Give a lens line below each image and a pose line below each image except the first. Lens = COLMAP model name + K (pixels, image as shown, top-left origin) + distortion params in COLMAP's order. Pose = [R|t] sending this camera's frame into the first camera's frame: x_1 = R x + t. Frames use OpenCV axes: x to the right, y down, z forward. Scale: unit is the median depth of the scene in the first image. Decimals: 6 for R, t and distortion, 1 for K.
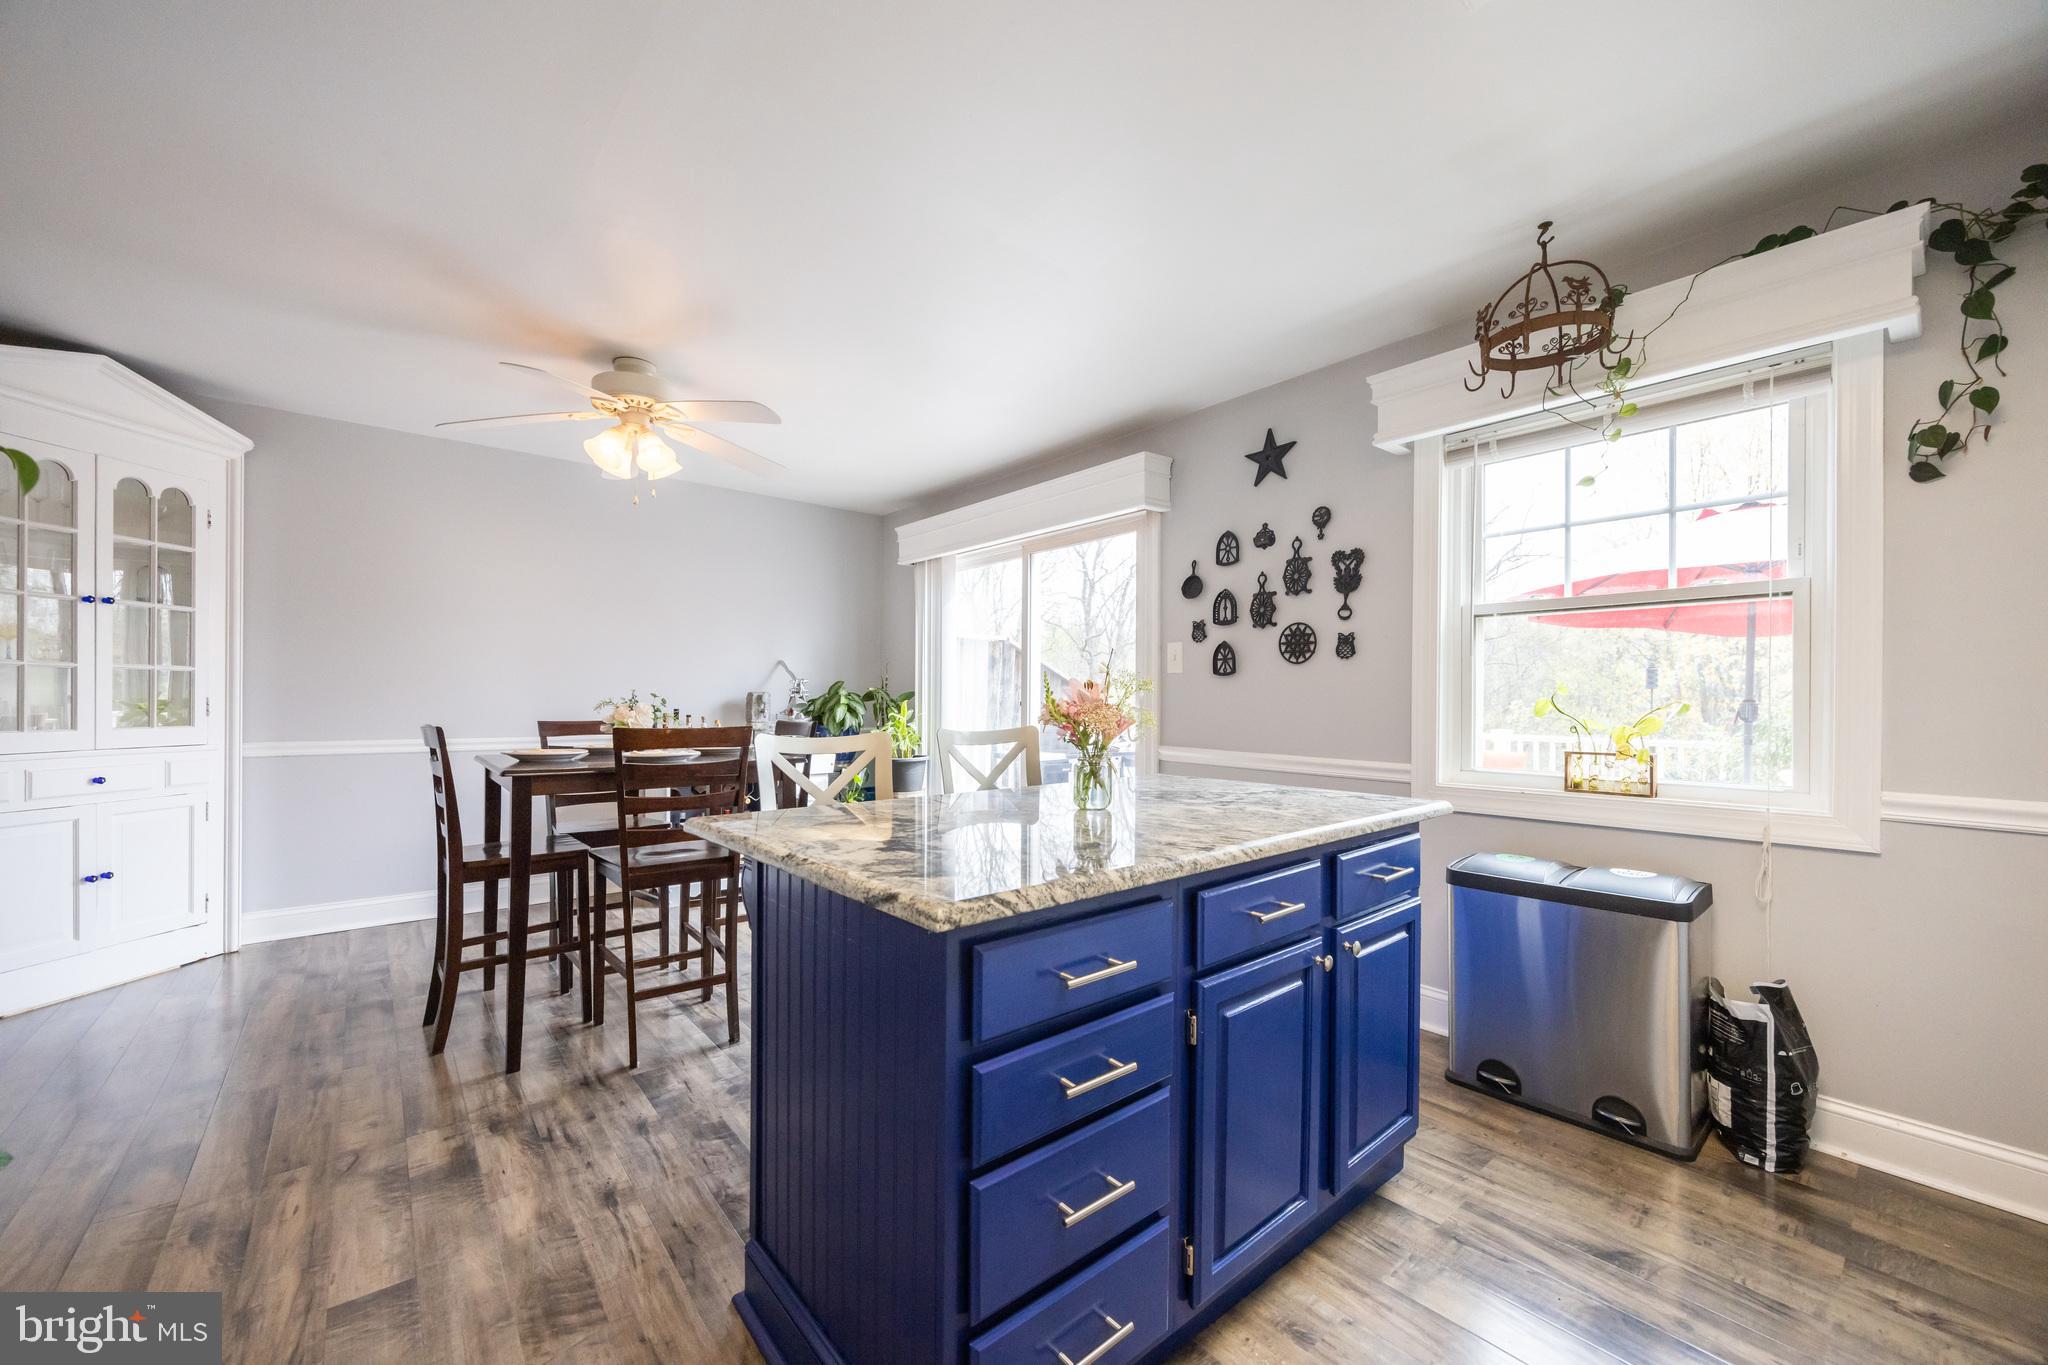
lens RADIAL K [[788.7, 0, 1021.6], [0, 788.7, 703.8], [0, 0, 1]] dist [-0.000670, 0.000780]
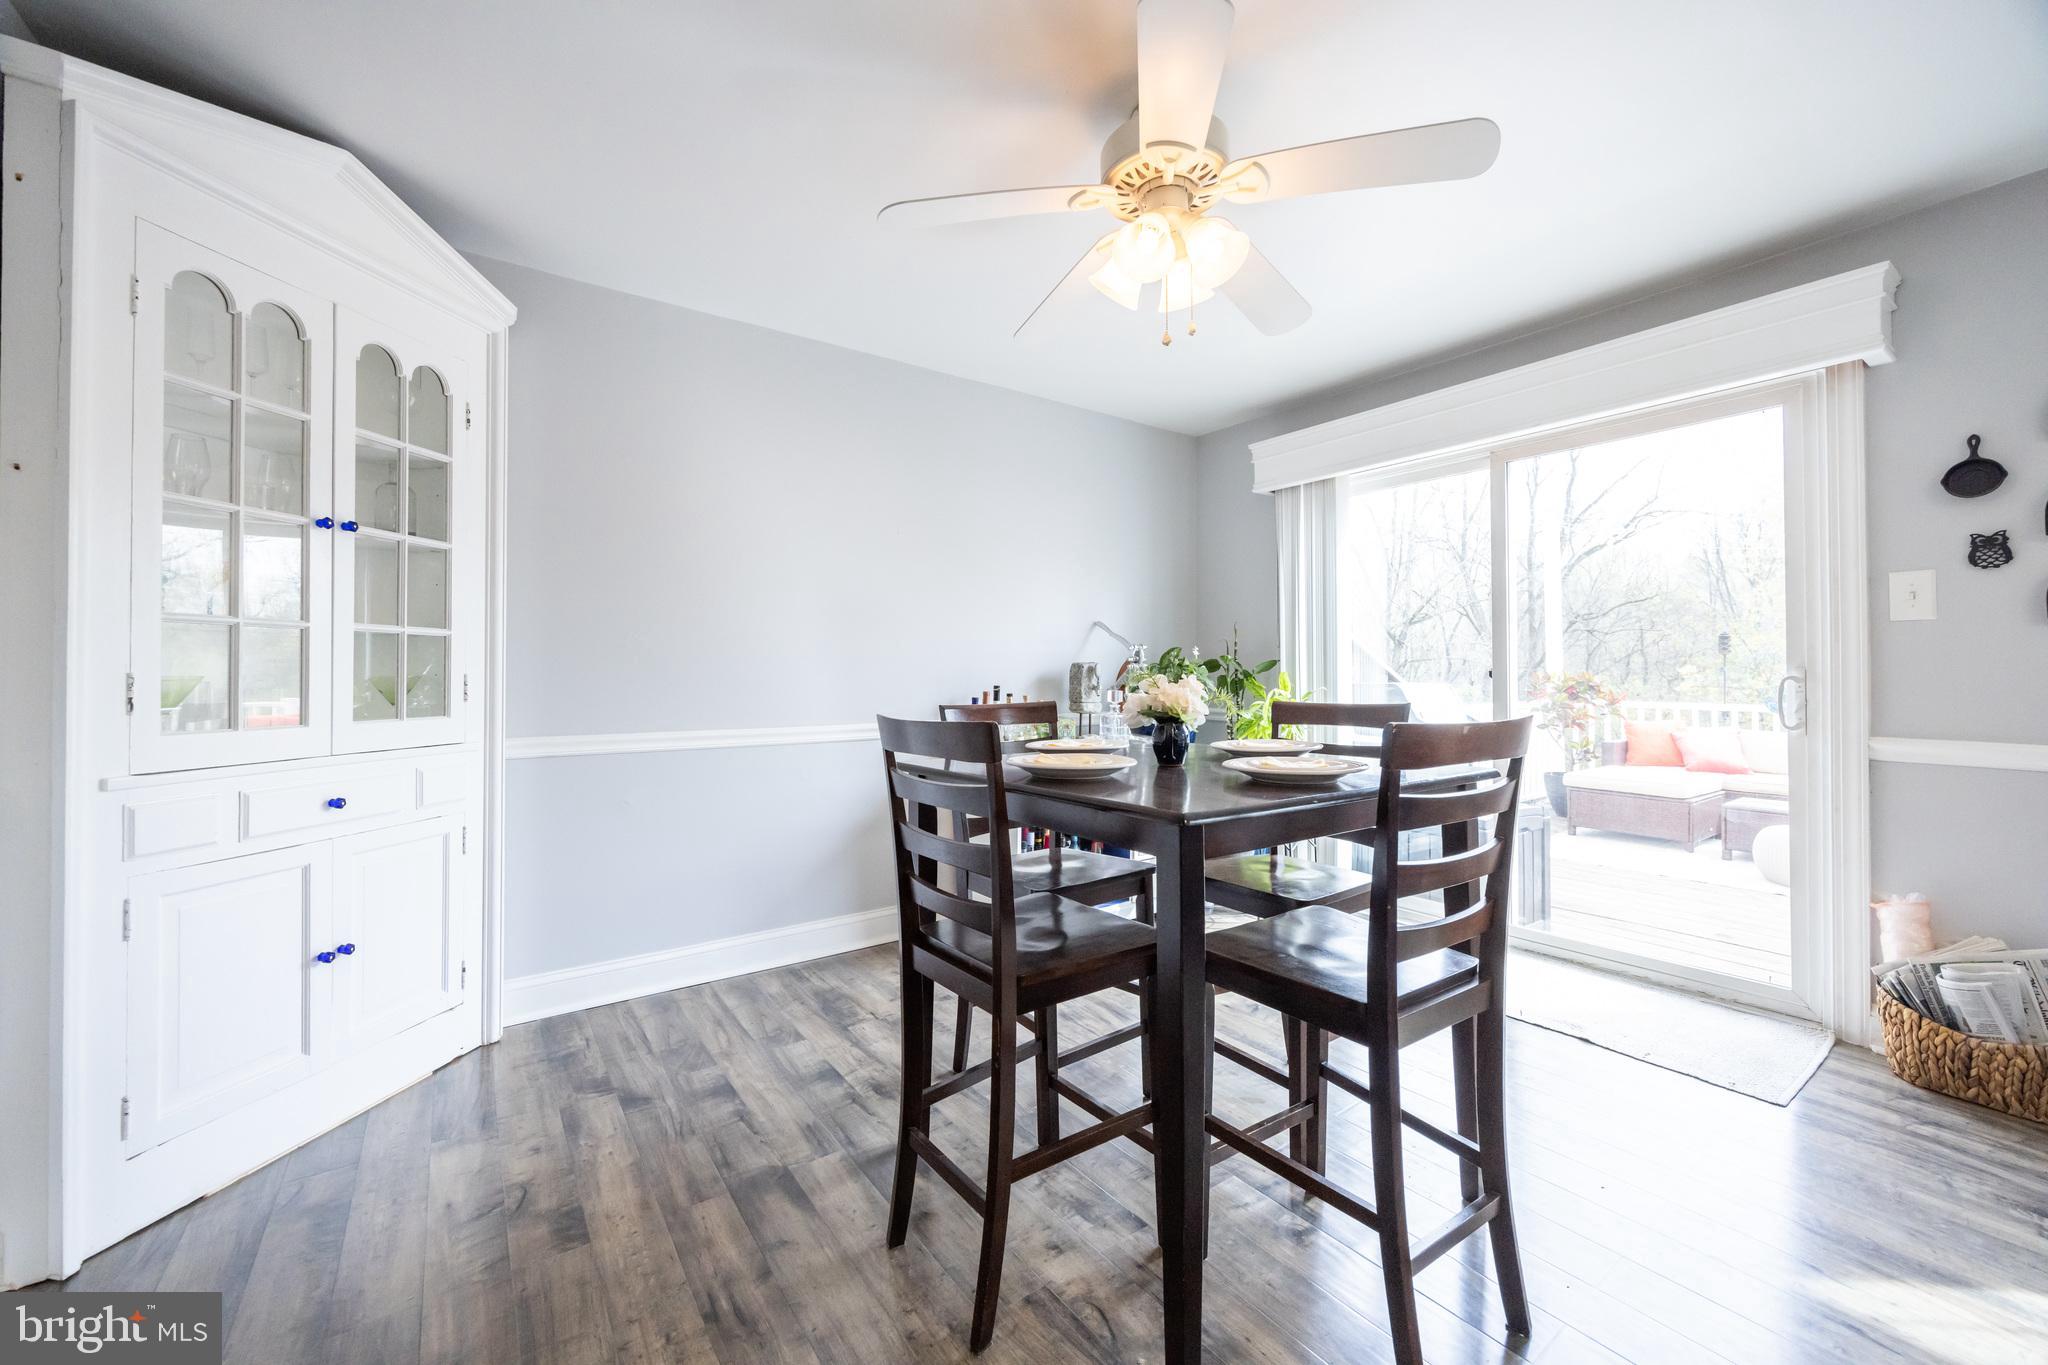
lens RADIAL K [[788.7, 0, 1026.1], [0, 788.7, 665.9], [0, 0, 1]] dist [-0.000670, 0.000780]
pose [[0.997199, -0.010578, -0.074047, -0.496510], [0.009475, 0.999839, -0.015222, 0.000194], [0.074196, 0.014478, 0.997139, 0.353063]]
